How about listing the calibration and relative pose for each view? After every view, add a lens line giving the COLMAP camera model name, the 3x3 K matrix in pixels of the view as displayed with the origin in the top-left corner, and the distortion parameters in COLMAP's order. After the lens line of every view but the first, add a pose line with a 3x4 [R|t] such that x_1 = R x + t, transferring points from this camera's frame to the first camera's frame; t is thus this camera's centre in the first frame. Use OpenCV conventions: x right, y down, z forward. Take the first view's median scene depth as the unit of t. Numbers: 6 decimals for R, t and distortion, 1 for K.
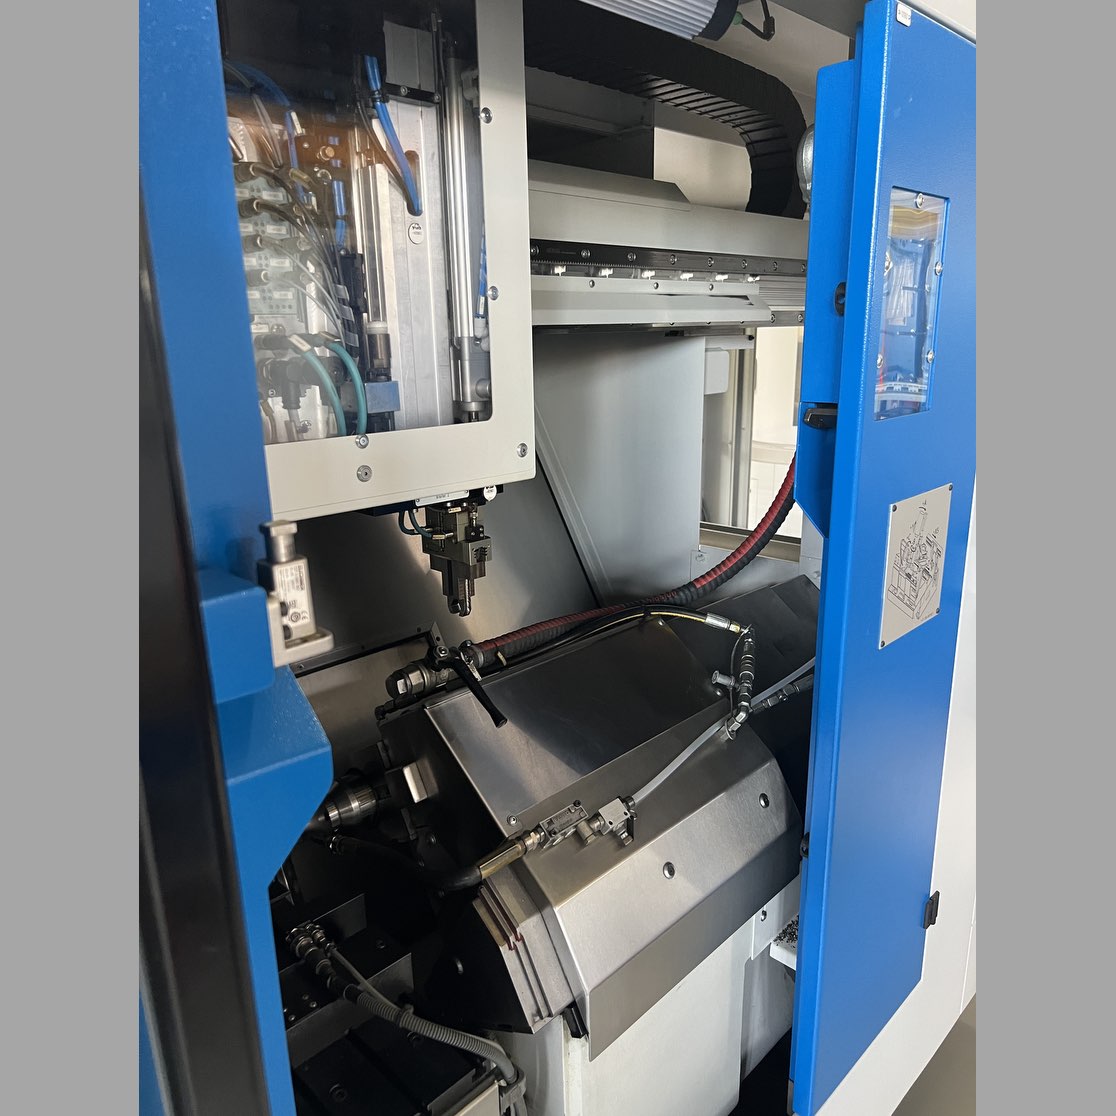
lens RADIAL K [[840.8, 0, 553.4], [0, 840.8, 559.8], [0, 0, 1]] dist [0.057573, -0.077598]
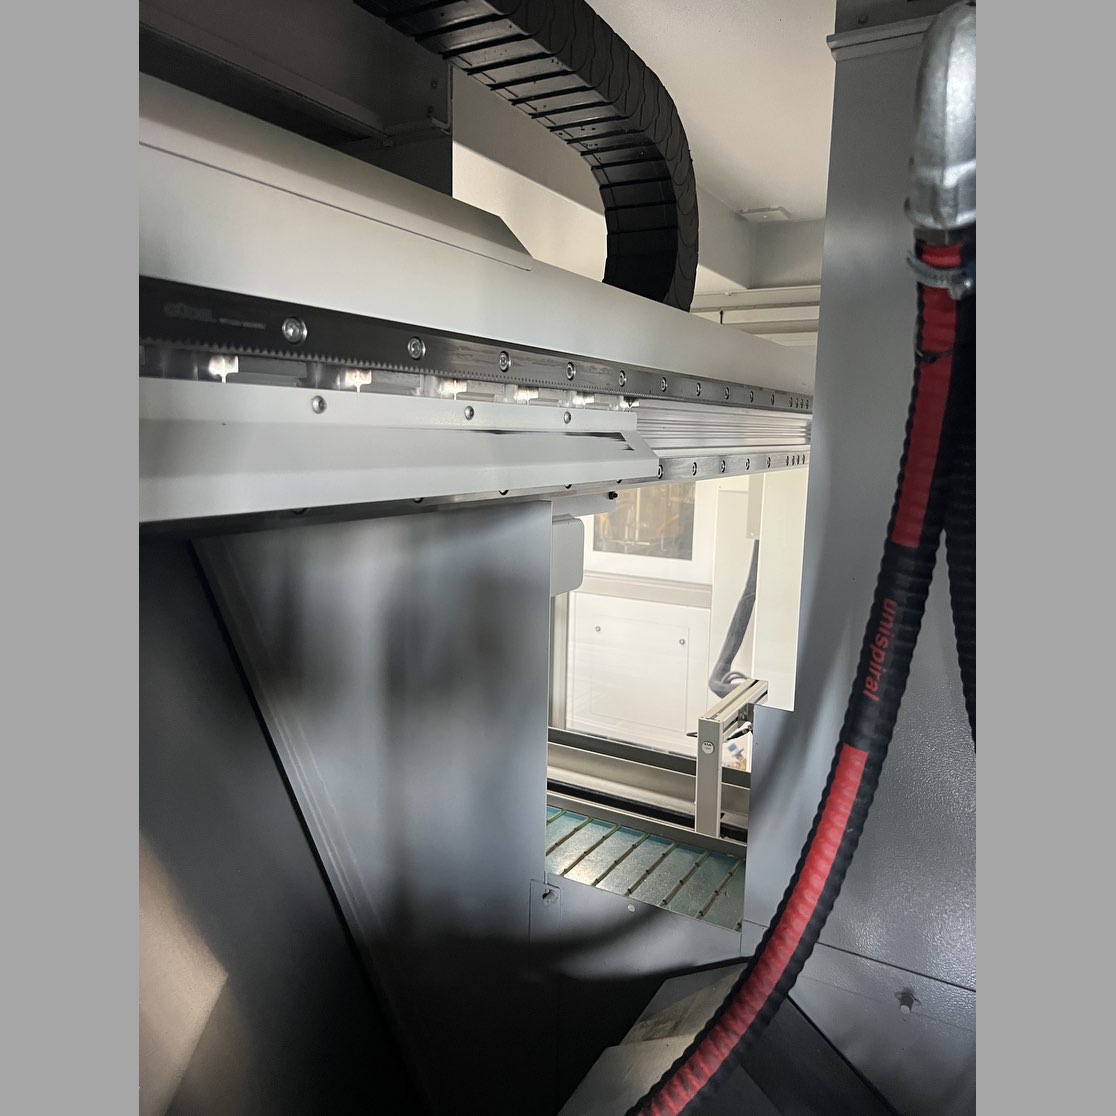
lens RADIAL K [[840.8, 0, 558.7], [0, 840.8, 559.2], [0, 0, 1]] dist [0.057573, -0.077598]
pose [[0.964817, 0.001502, 0.262918, 0.046741], [0.028324, 0.993570, -0.109615, -0.190848], [-0.261392, 0.113206, 0.958571, 0.547688]]
